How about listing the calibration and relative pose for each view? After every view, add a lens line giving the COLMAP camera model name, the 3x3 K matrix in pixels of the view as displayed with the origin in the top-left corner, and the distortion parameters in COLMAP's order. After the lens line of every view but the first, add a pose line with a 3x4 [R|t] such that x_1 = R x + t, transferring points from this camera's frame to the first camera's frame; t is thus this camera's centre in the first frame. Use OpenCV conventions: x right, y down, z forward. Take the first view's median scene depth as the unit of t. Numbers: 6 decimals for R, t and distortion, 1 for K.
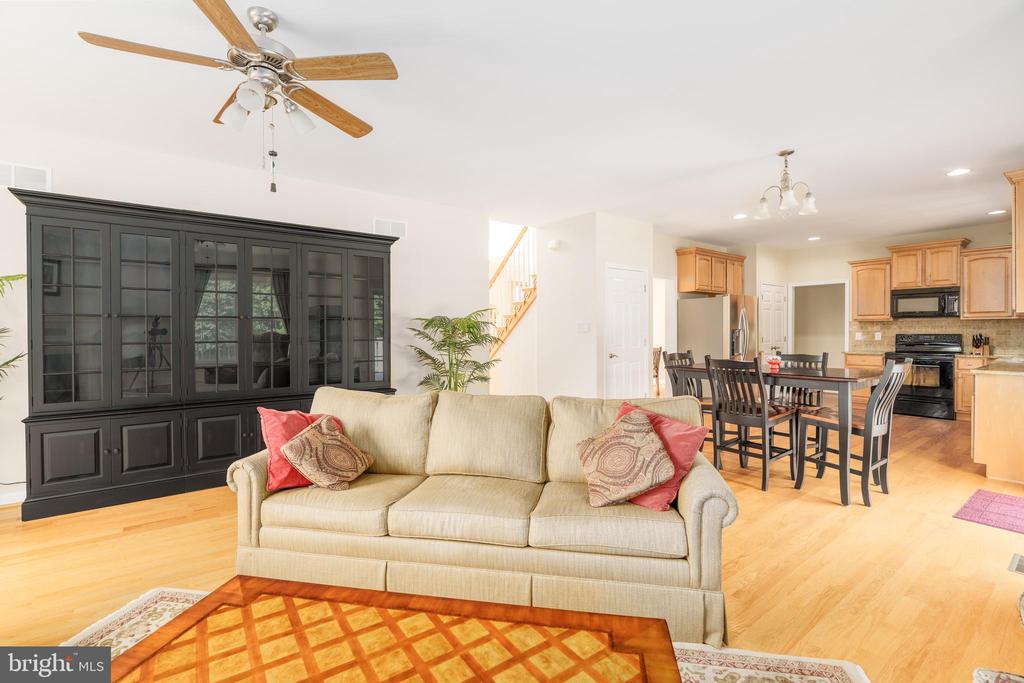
lens RADIAL K [[458.3, 0, 512.0], [0, 458.3, 341.5], [0, 0, 1]] dist [-0.000702, 0.000577]
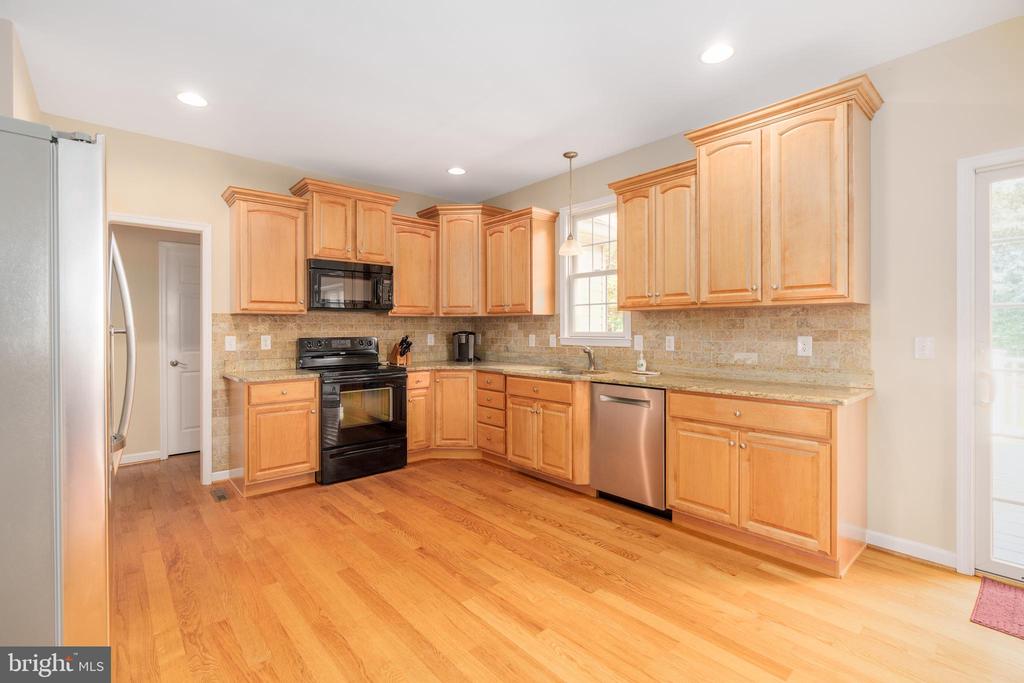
lens RADIAL K [[466.0, 0, 511.3], [0, 466.0, 332.6], [0, 0, 1]] dist [-0.000648, 0.000123]
pose [[-0.107188, -0.008101, 0.994206, 0.241798], [0.026724, 0.999582, 0.011026, -0.022756], [-0.993880, 0.027751, -0.106926, 0.815087]]
